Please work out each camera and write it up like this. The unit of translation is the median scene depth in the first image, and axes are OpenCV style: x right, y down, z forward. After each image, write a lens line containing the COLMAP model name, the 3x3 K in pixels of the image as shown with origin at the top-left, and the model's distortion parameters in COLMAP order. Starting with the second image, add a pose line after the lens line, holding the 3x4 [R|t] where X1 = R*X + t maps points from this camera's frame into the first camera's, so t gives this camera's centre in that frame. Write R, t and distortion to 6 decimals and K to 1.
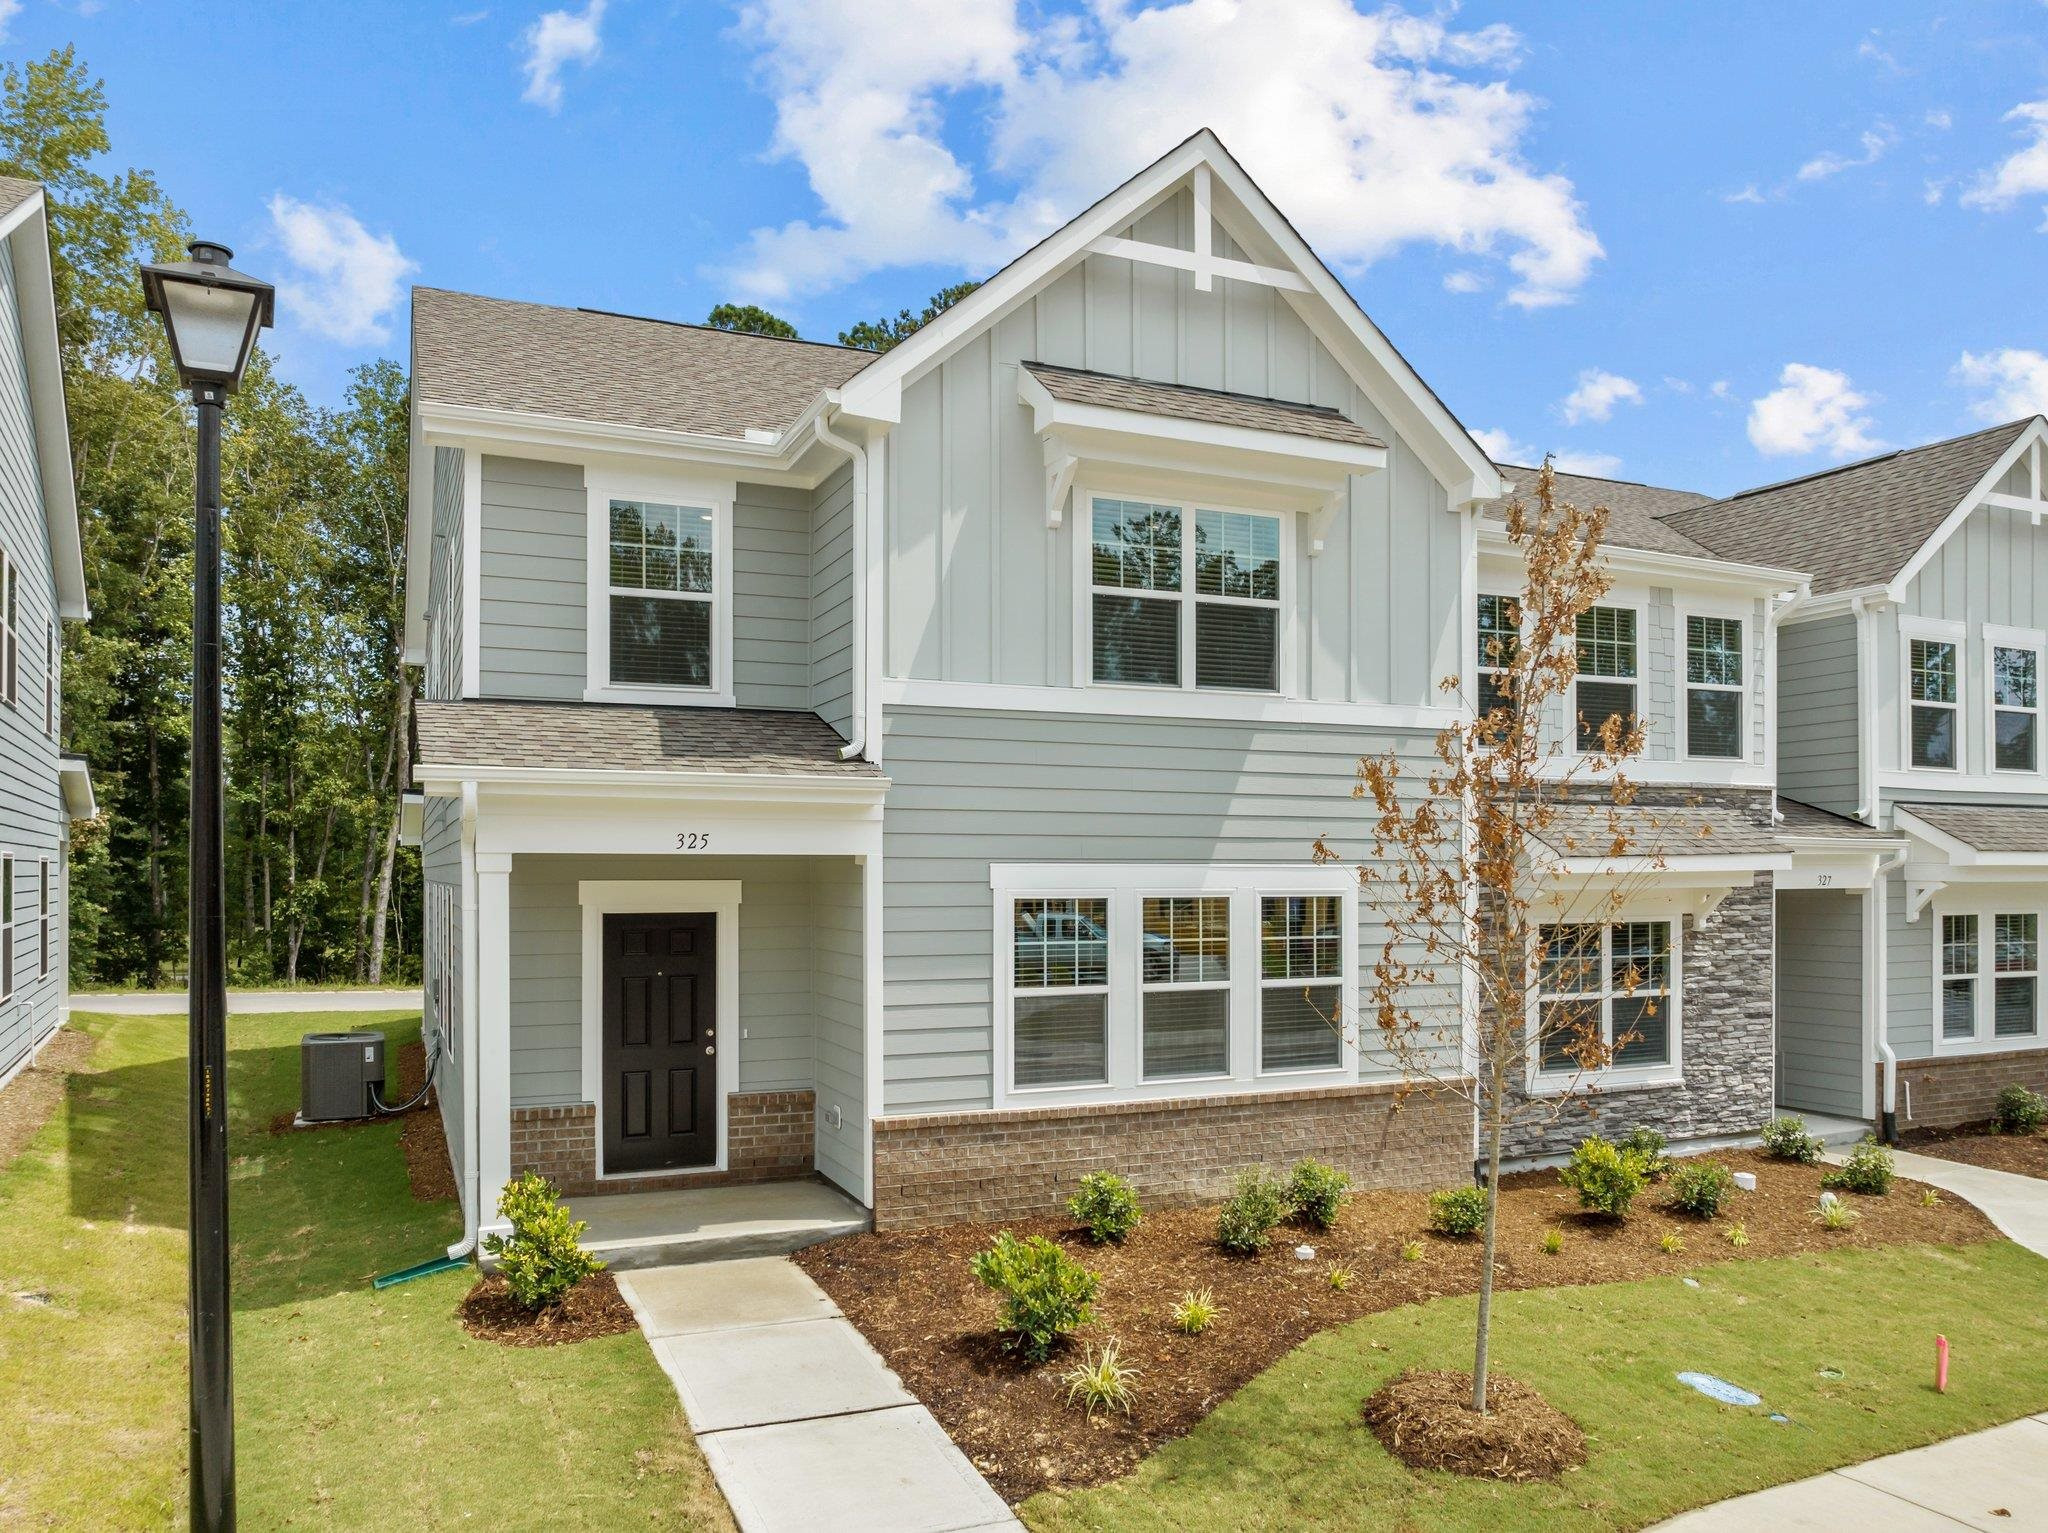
lens RADIAL K [[1482.9, 0, 1047.2], [0, 1482.9, 858.1], [0, 0, 1]] dist [-0.039911, -0.000821]
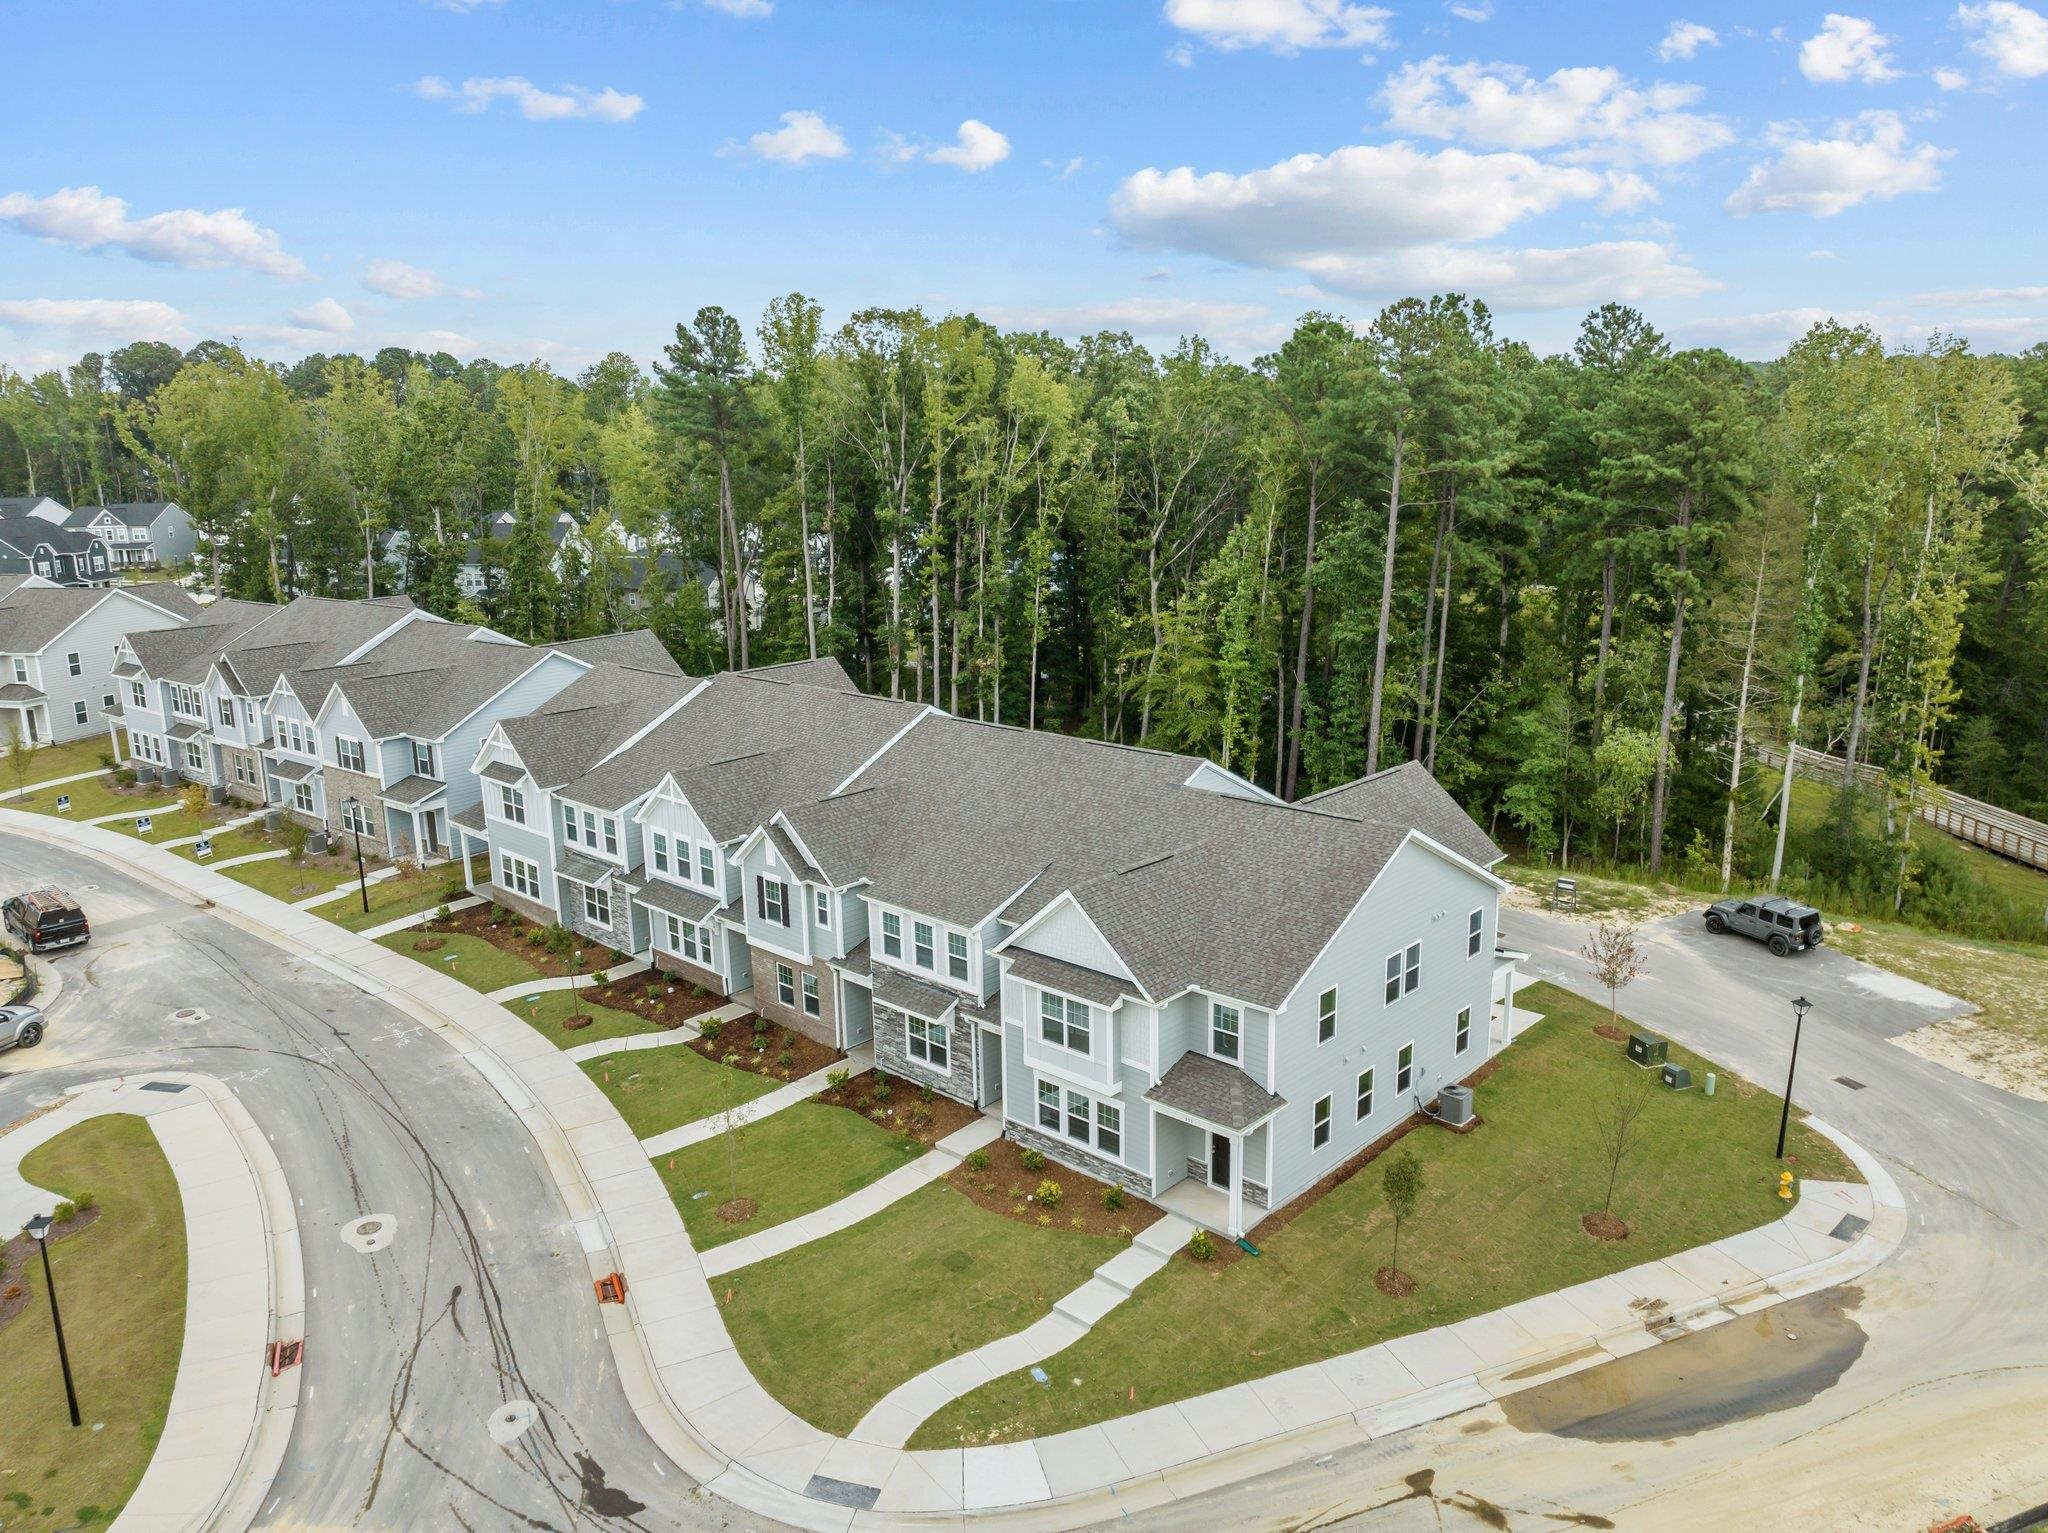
lens RADIAL K [[1455.4, 0, 1027.8], [0, 1455.4, 761.3], [0, 0, 1]] dist [-0.033492, -0.004487]
pose [[0.378104, 0.196002, -0.904777, 5.670839], [0.028836, 0.974363, 0.223127, -1.493477], [0.925314, -0.110456, 0.362758, 0.891420]]
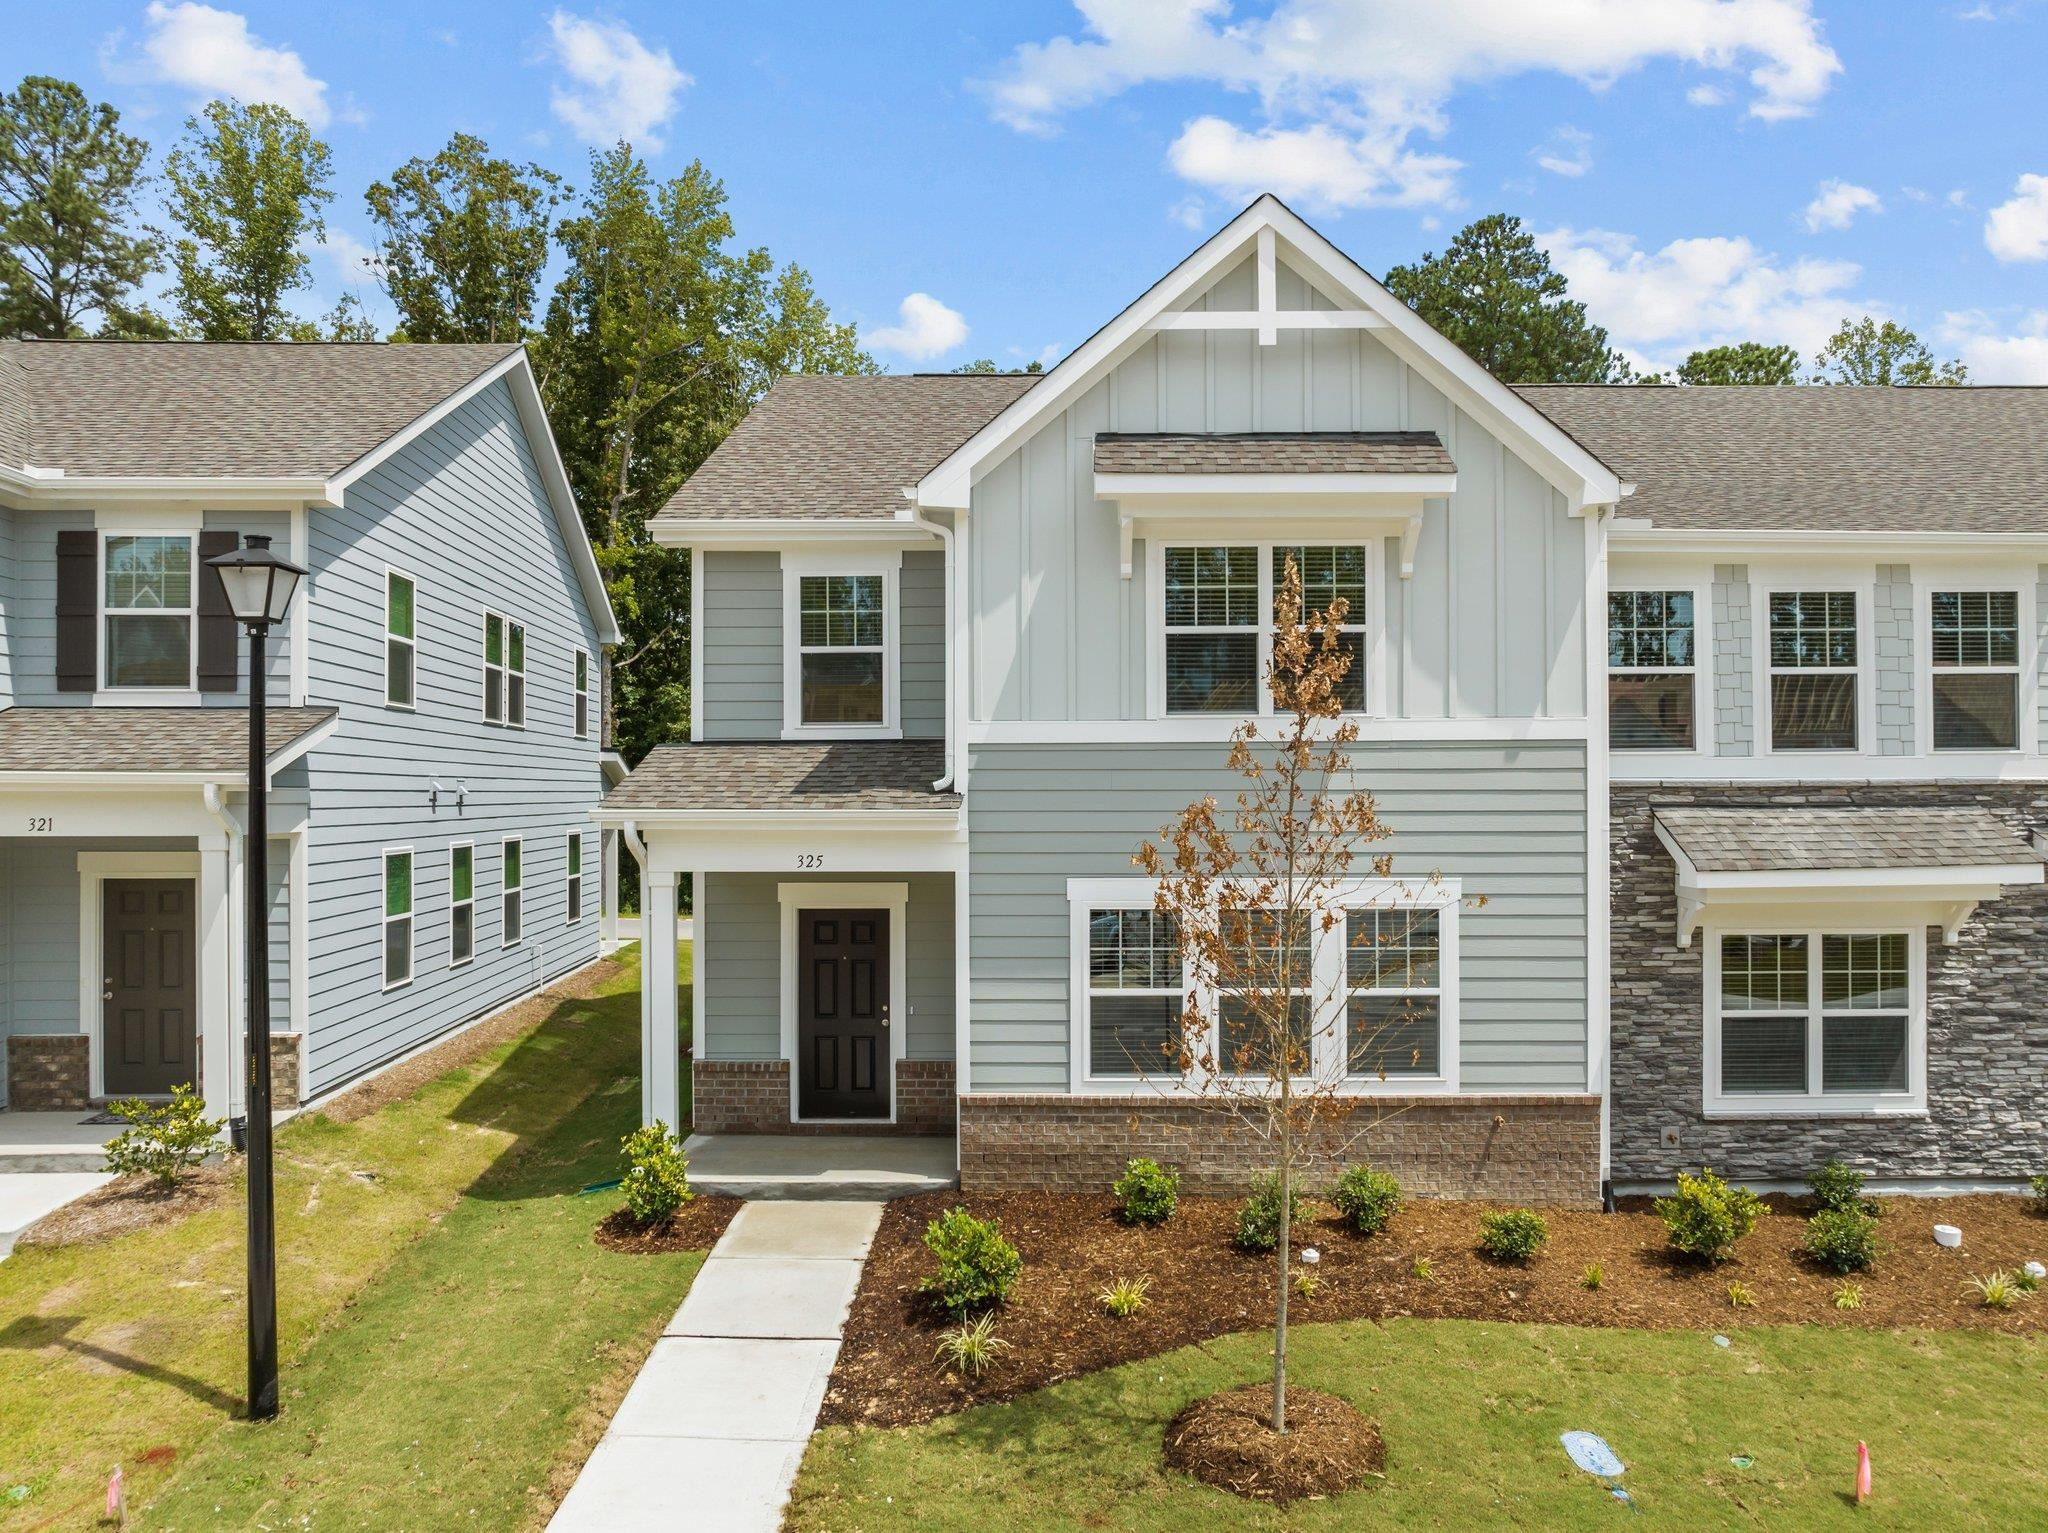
lens RADIAL K [[1454.0, 0, 1043.0], [0, 1454.0, 770.2], [0, 0, 1]] dist [-0.036501, 0.005280]
pose [[0.906314, -0.008890, -0.422512, 0.416673], [0.006090, 0.999950, -0.007976, -0.070558], [0.422562, 0.004656, 0.906322, -0.024315]]
